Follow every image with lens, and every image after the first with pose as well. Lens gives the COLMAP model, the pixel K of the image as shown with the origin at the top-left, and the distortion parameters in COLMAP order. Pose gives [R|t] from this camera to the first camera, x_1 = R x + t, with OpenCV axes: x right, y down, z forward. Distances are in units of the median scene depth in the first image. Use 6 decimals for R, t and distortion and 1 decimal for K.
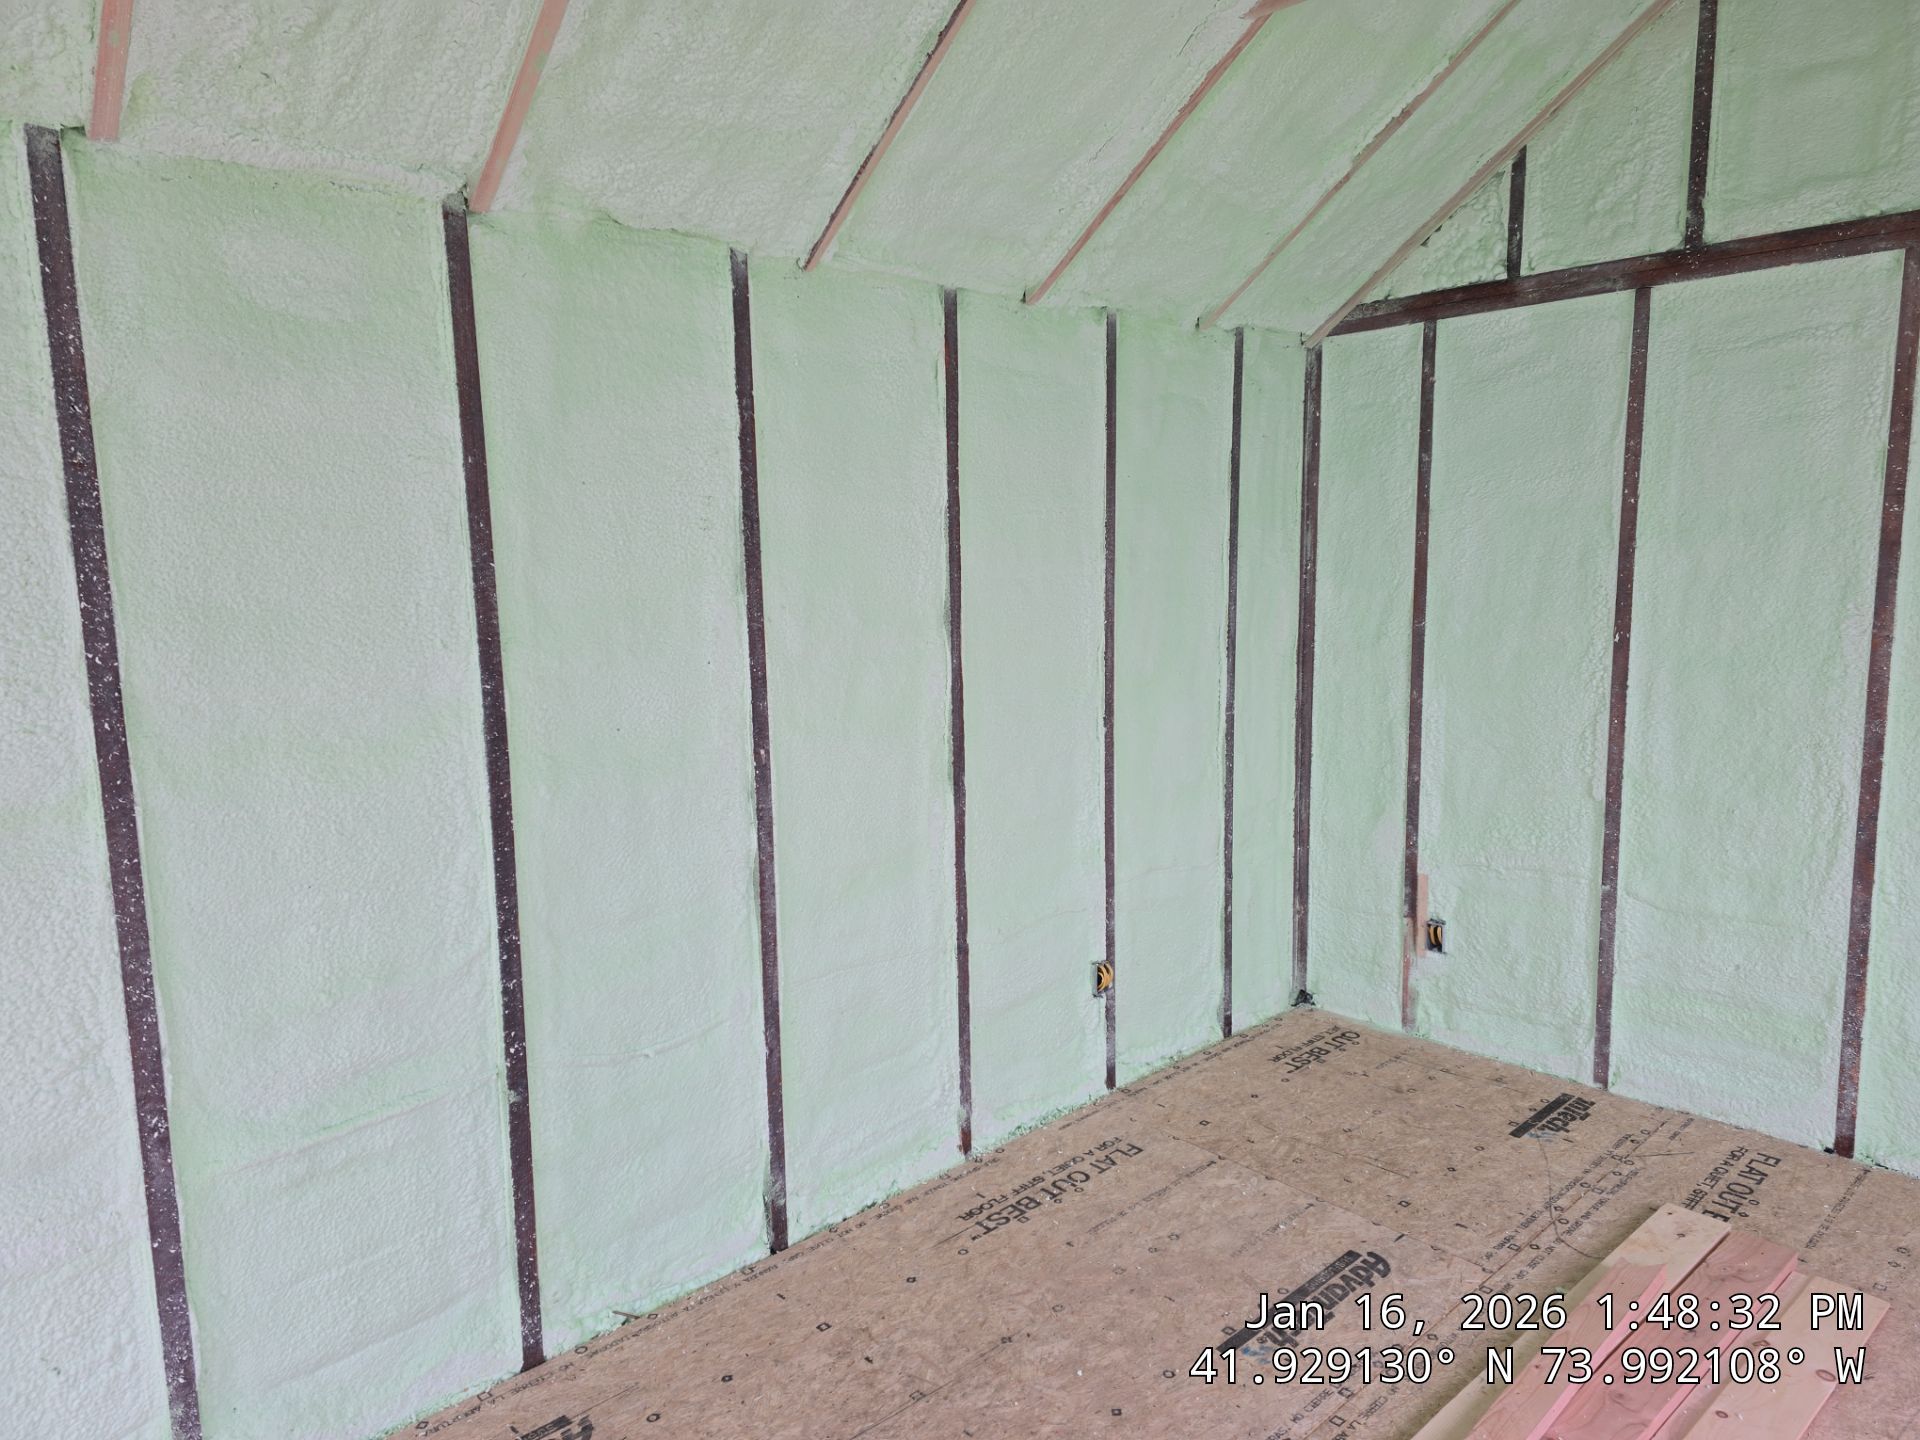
lens RADIAL K [[1276.8, 0, 975.7], [0, 1276.8, 718.8], [0, 0, 1]] dist [0.069751, -0.060892]
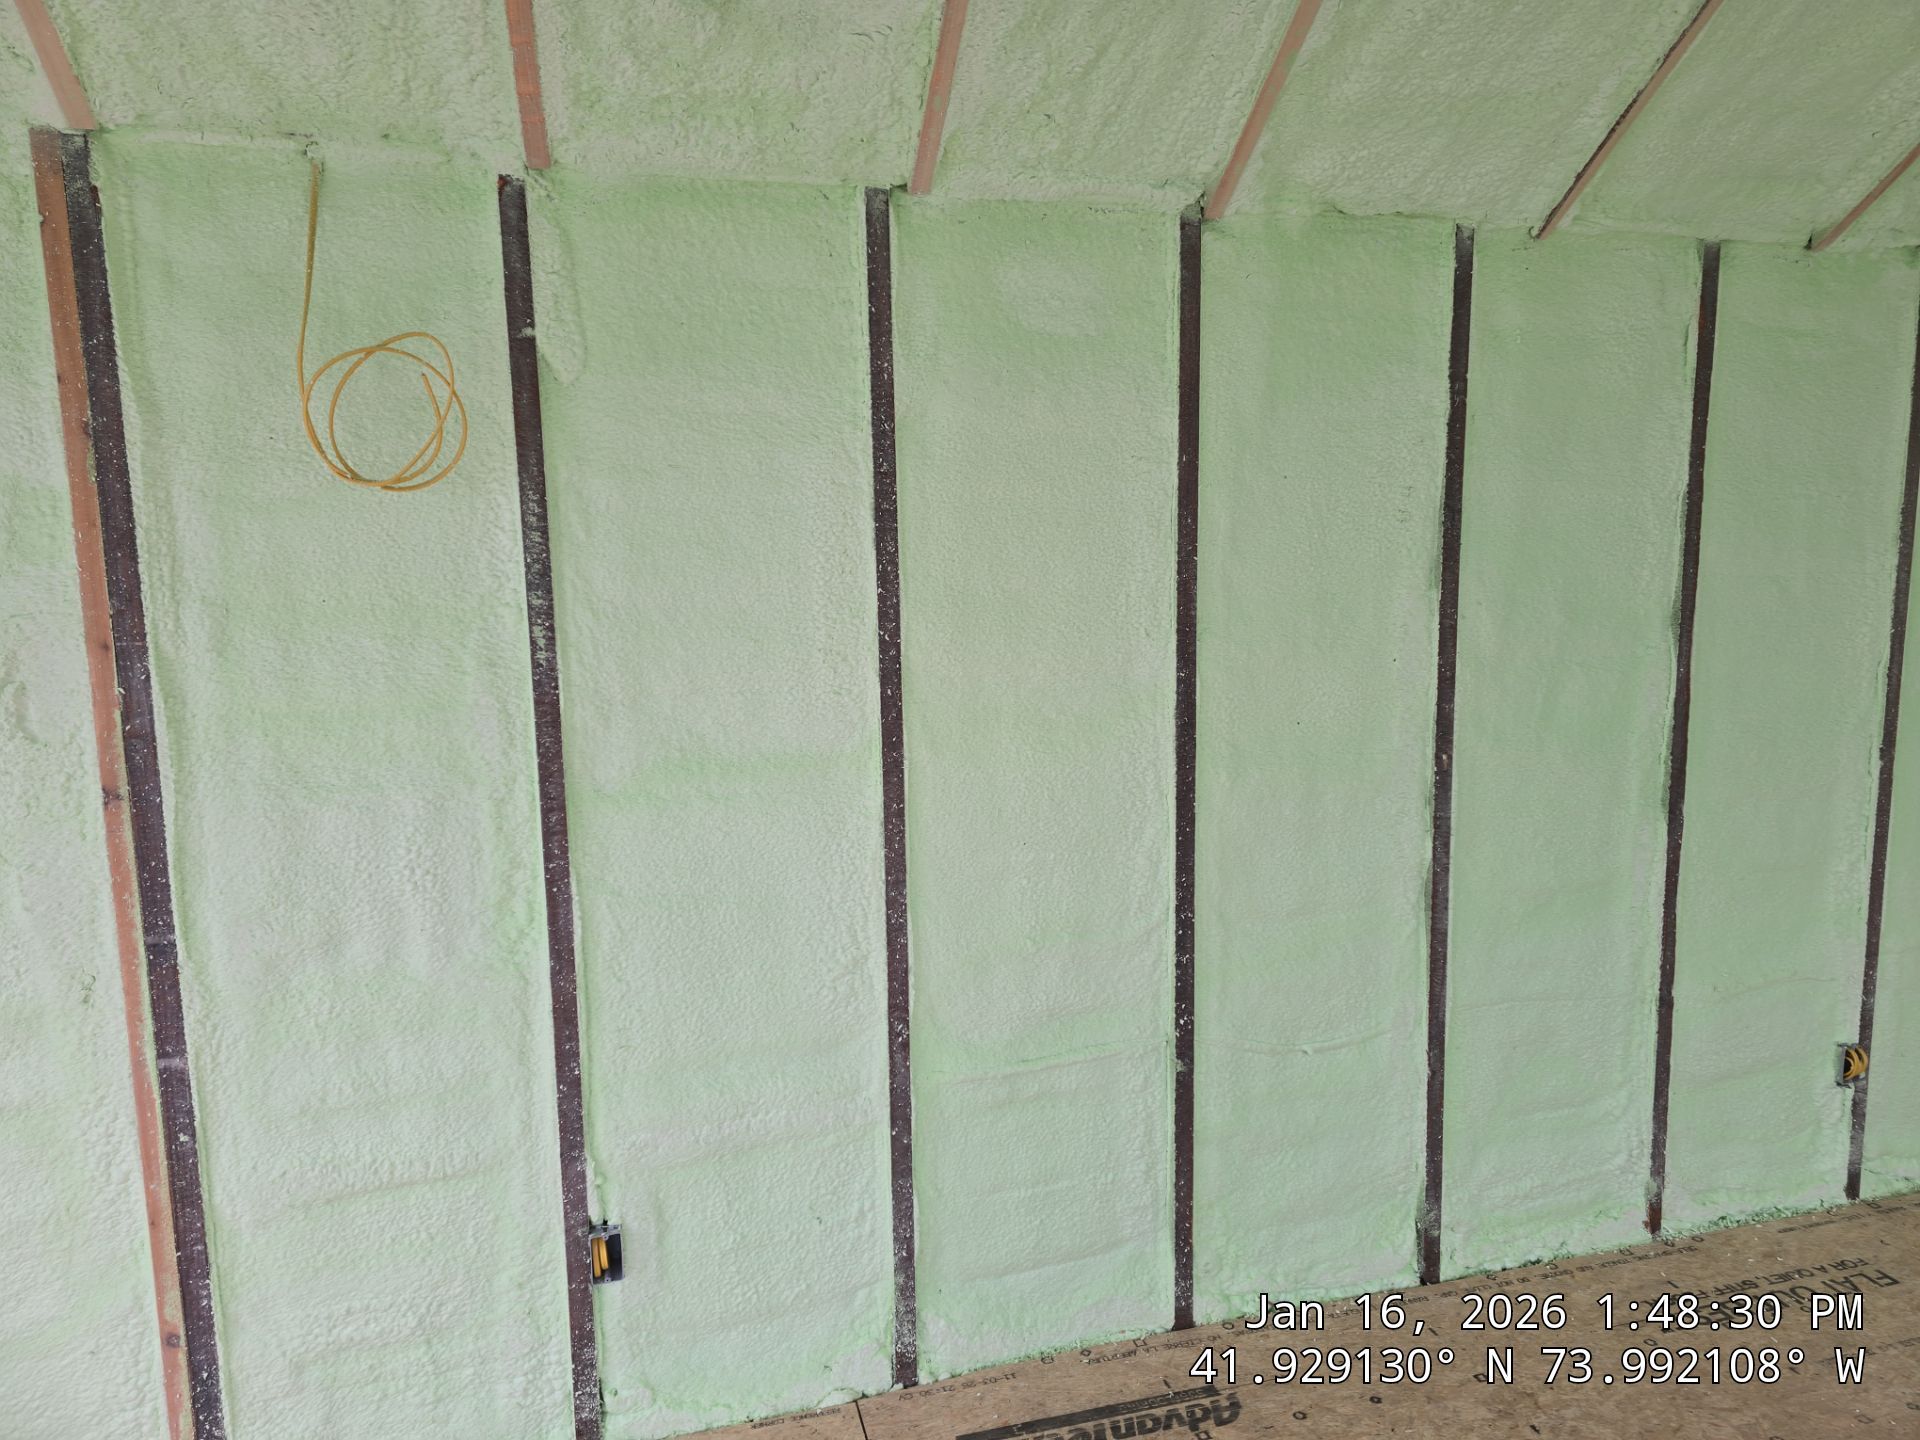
lens RADIAL K [[1276.8, 0, 974.4], [0, 1276.8, 720.9], [0, 0, 1]] dist [0.069751, -0.060892]
pose [[0.886302, 0.065590, -0.458440, -0.036893], [-0.064087, 0.997766, 0.018854, 0.003400], [0.458653, 0.012670, 0.888525, -0.004136]]
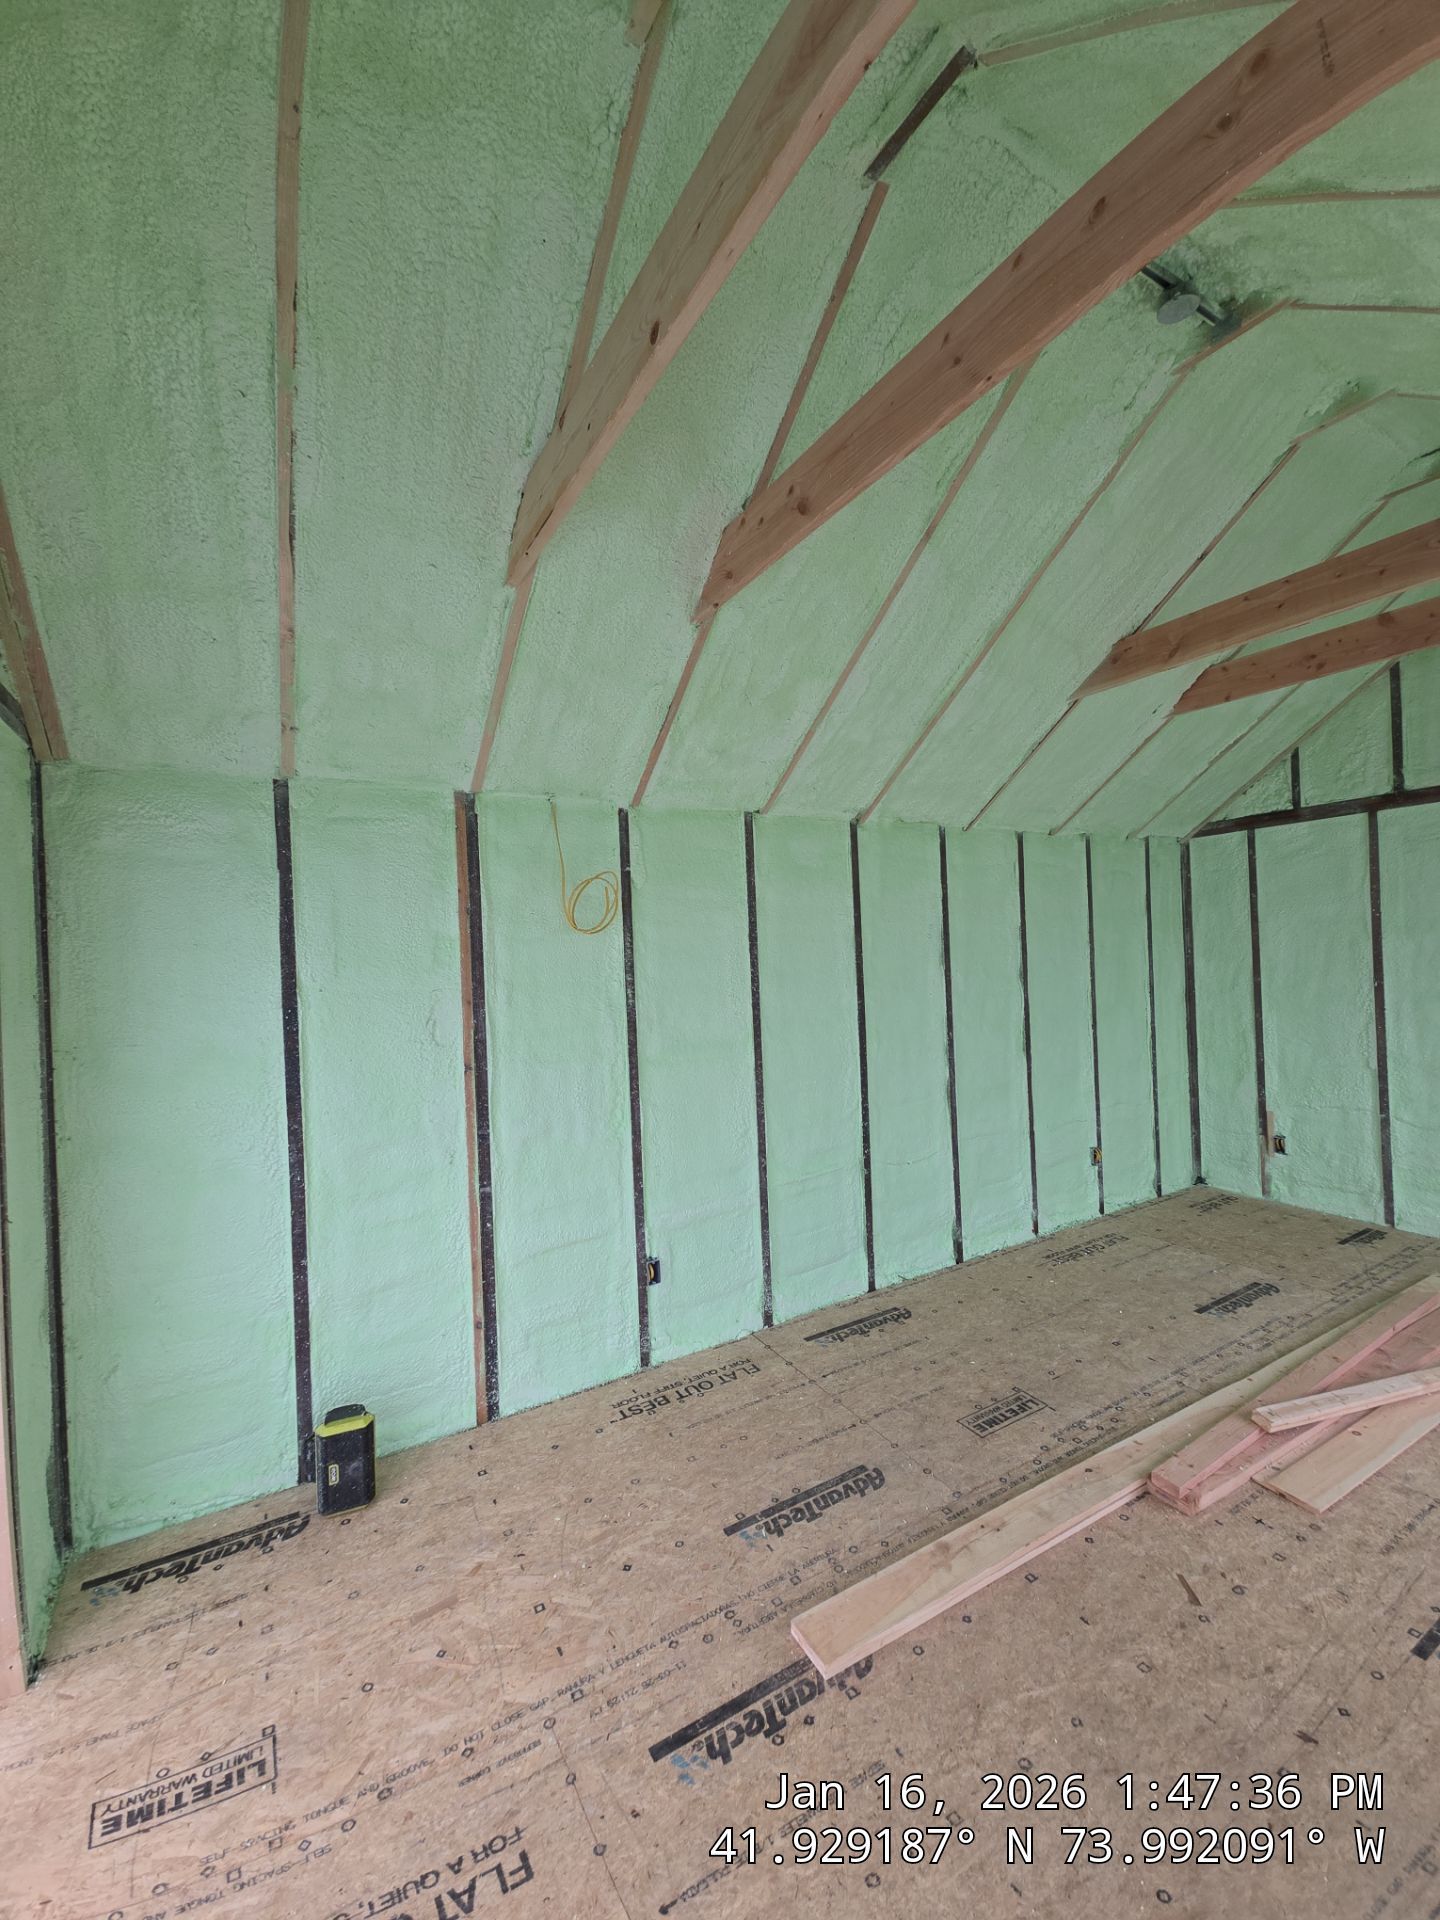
lens RADIAL K [[775.8, 0, 711.4], [0, 775.8, 948.6], [0, 0, 1]] dist [0.008365, -0.005381]
pose [[0.971825, -0.021208, -0.234747, -0.228949], [-0.010867, 0.990853, -0.134505, 0.060532], [0.235452, 0.133266, 0.962706, -0.422364]]
